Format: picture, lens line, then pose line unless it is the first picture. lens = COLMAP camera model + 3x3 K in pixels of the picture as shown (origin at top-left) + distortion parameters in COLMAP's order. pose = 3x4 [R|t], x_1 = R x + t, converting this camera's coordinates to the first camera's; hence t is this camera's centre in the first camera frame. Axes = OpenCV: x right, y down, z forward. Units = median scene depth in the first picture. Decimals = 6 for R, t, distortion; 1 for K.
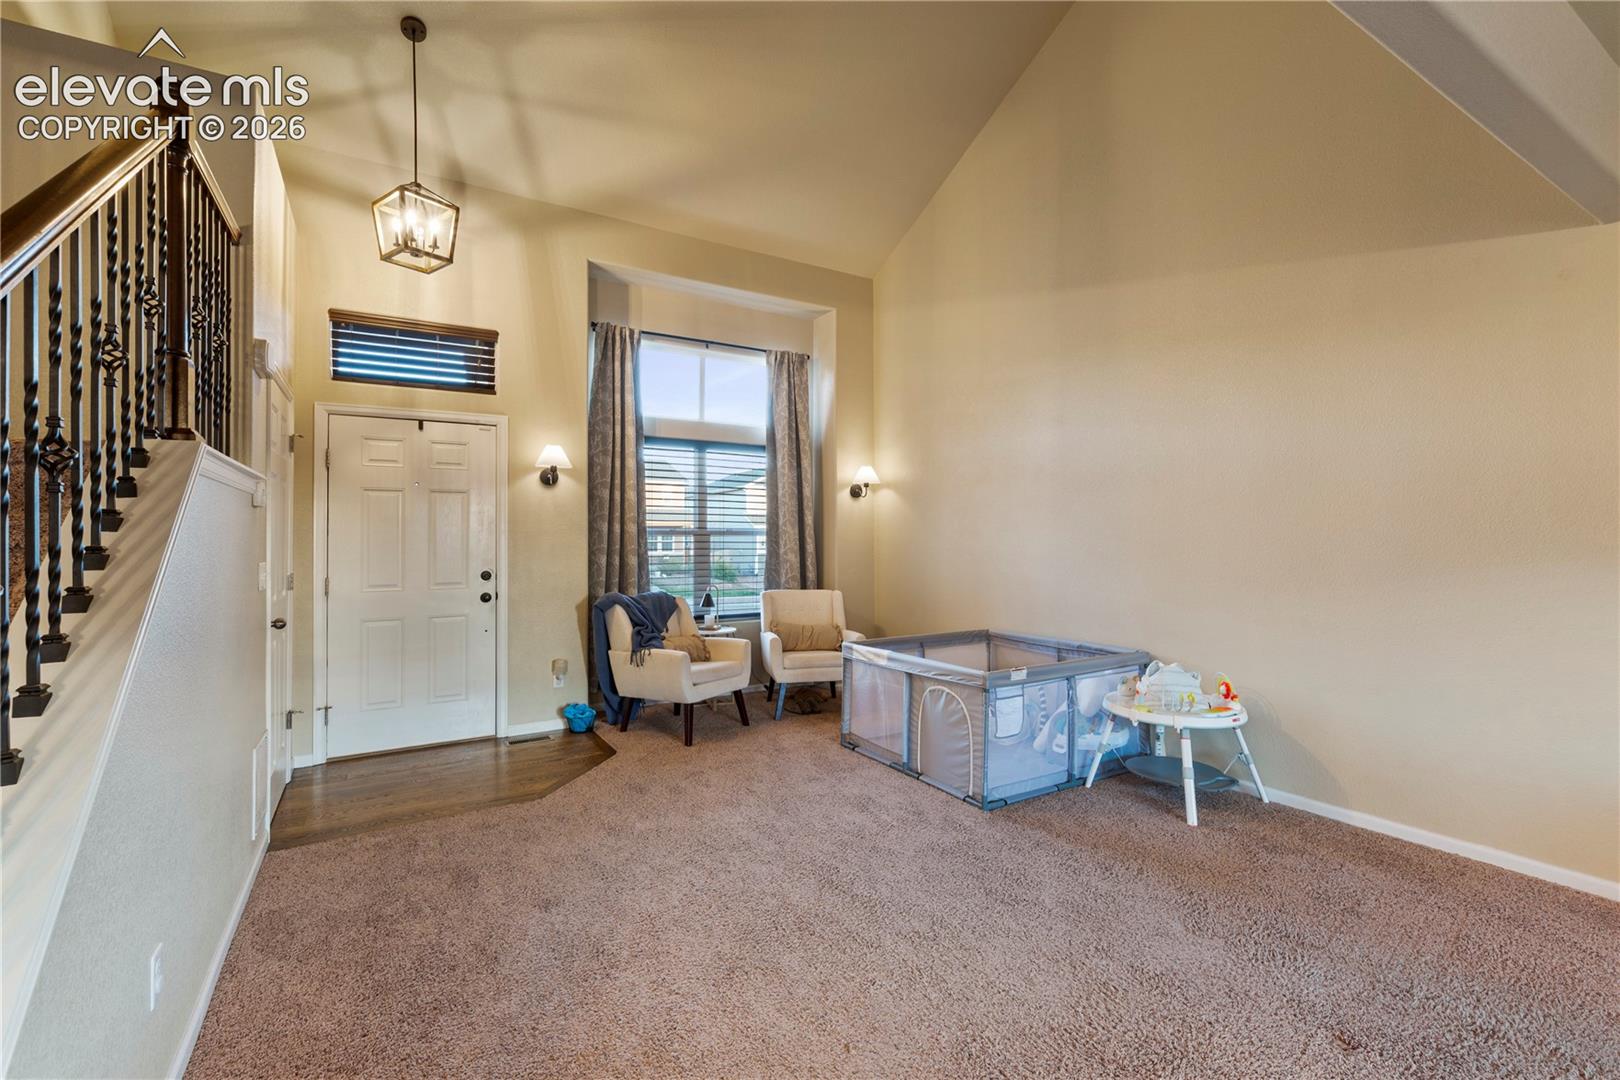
lens RADIAL K [[705.8, 0, 810.5], [0, 705.8, 521.4], [0, 0, 1]] dist [0.002696, 0.000093]
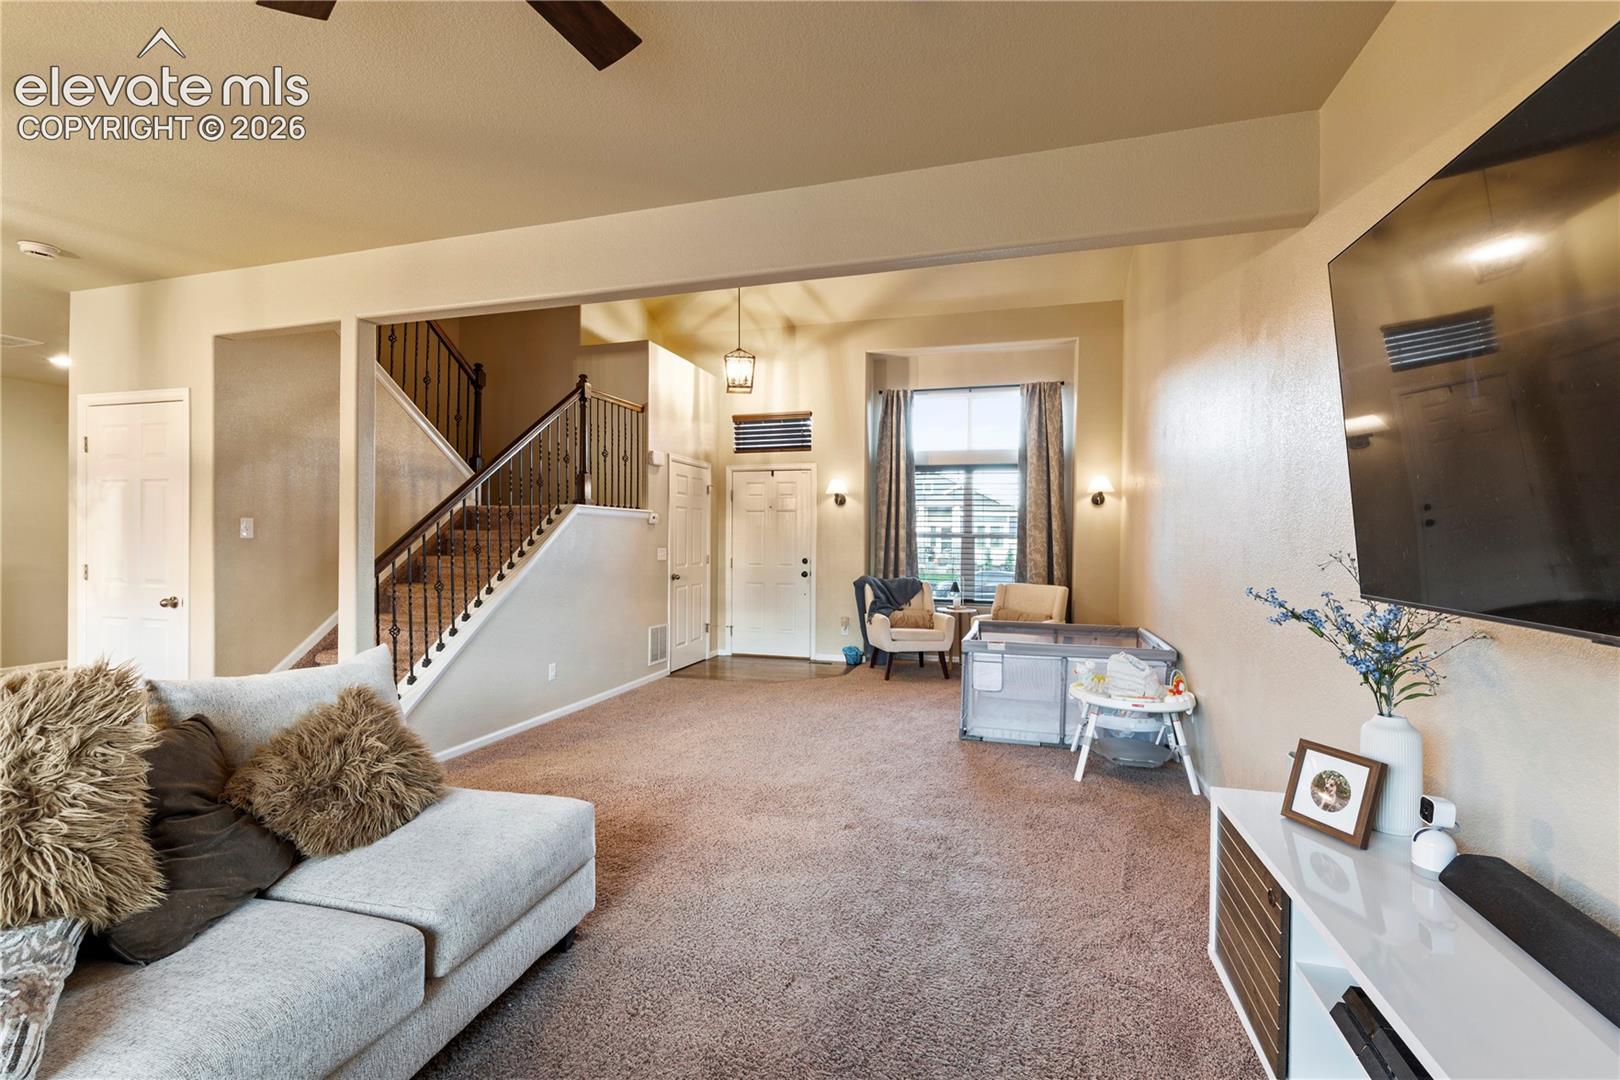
lens RADIAL K [[708.2, 0, 813.0], [0, 708.2, 532.3], [0, 0, 1]] dist [0.002679, 0.000446]
pose [[0.669639, 0.002889, -0.742681, 0.700353], [0.007148, 0.999921, 0.010335, -0.006823], [0.742652, -0.012229, 0.669566, -0.087041]]
